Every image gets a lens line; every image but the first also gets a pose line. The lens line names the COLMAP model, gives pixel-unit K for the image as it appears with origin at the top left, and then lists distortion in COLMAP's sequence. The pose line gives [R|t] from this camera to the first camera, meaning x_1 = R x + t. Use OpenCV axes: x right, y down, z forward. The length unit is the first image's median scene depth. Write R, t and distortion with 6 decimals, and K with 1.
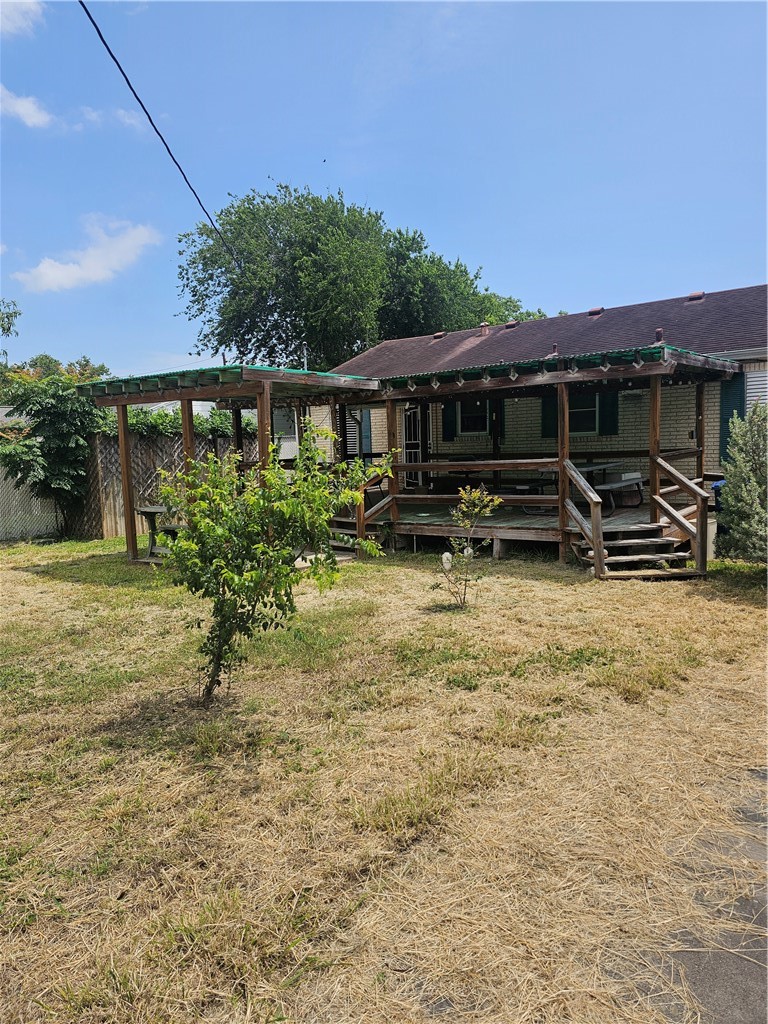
lens RADIAL K [[680.8, 0, 385.1], [0, 680.8, 507.1], [0, 0, 1]] dist [0.065570, -0.064873]
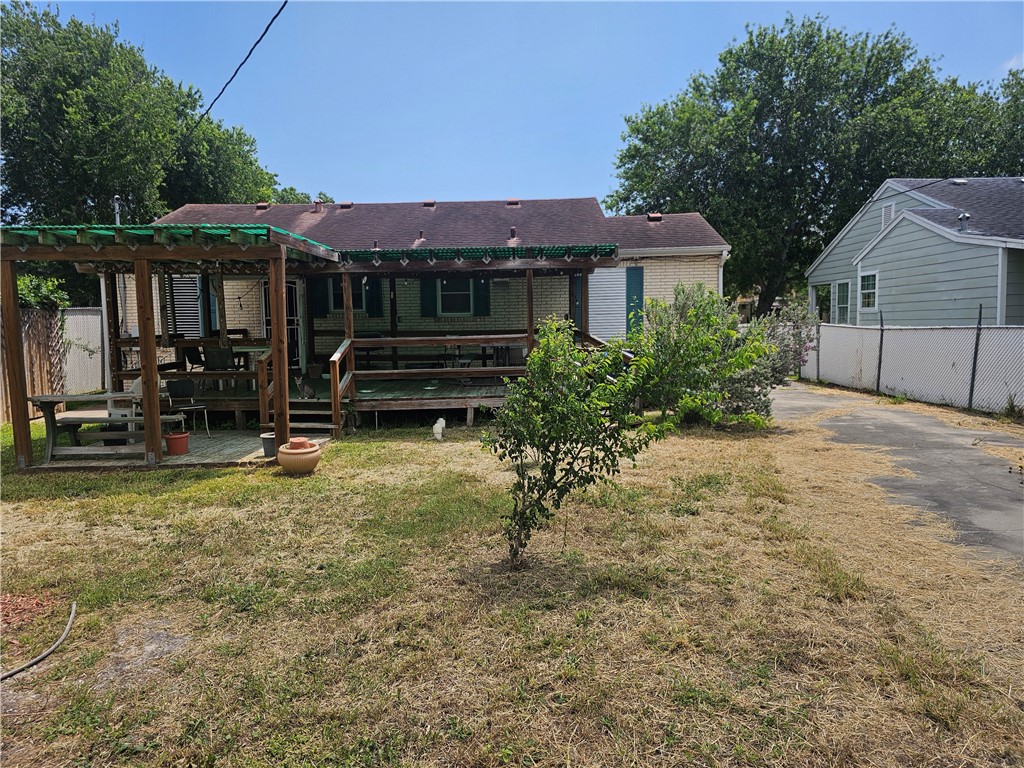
lens RADIAL K [[680.8, 0, 512.9], [0, 680.8, 372.2], [0, 0, 1]] dist [0.065570, -0.064873]
pose [[0.812697, -0.026804, 0.582070, -0.372435], [0.041711, 0.999055, -0.012233, 0.005061], [-0.581192, 0.034220, 0.813047, 0.075044]]
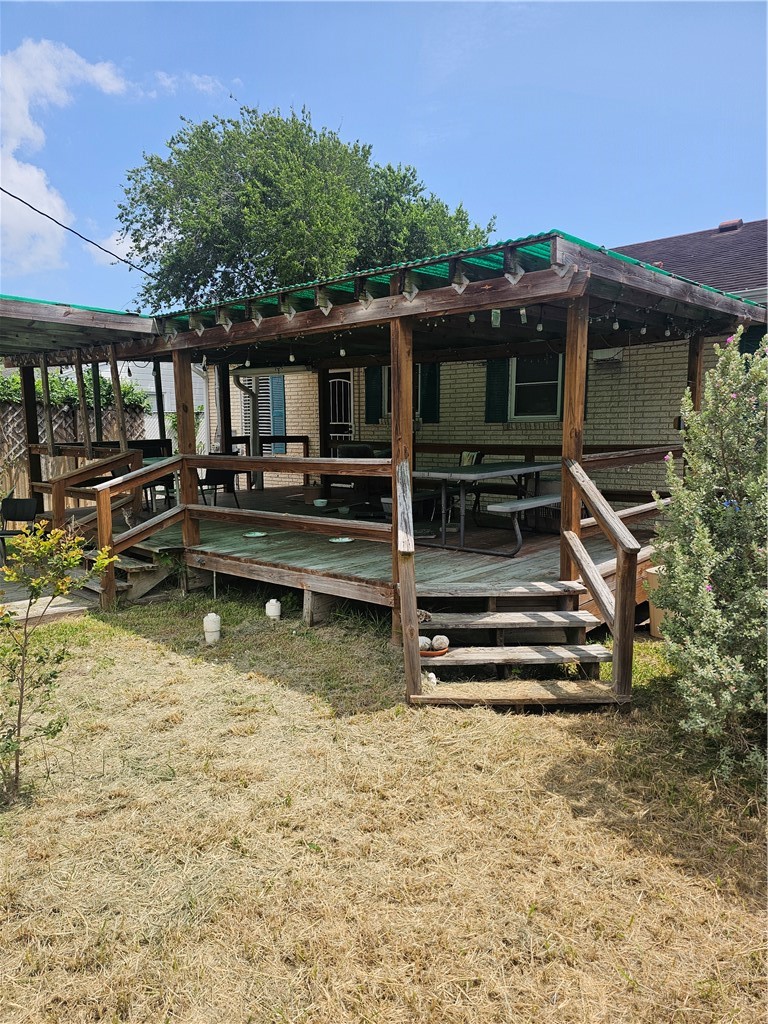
lens RADIAL K [[696.7, 0, 388.0], [0, 696.7, 515.5], [0, 0, 1]] dist [0.063065, -0.003871]
pose [[0.997254, 0.036458, -0.064469, 0.244819], [-0.034168, 0.998758, 0.036269, -0.038156], [0.065711, -0.033966, 0.997260, 0.370172]]
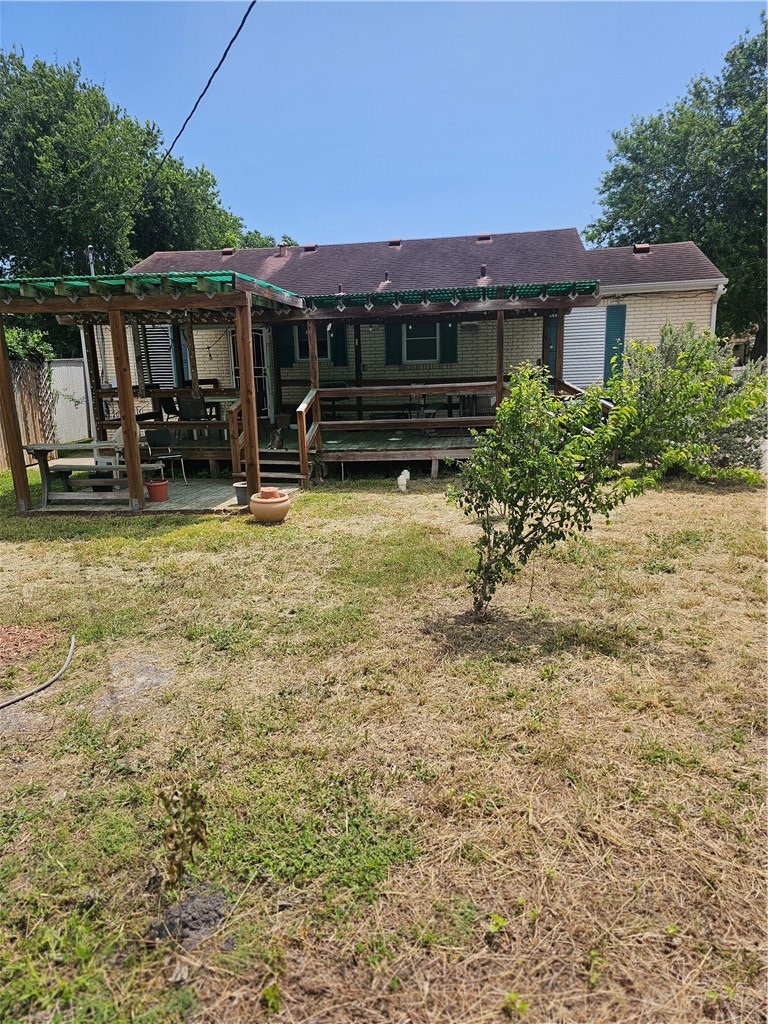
lens RADIAL K [[682.0, 0, 386.7], [0, 682.0, 523.3], [0, 0, 1]] dist [0.067969, -0.082442]
pose [[0.882808, -0.096505, 0.459714, -0.368210], [0.041012, 0.990766, 0.129230, 0.003882], [-0.467940, -0.095231, 0.878614, 0.082521]]
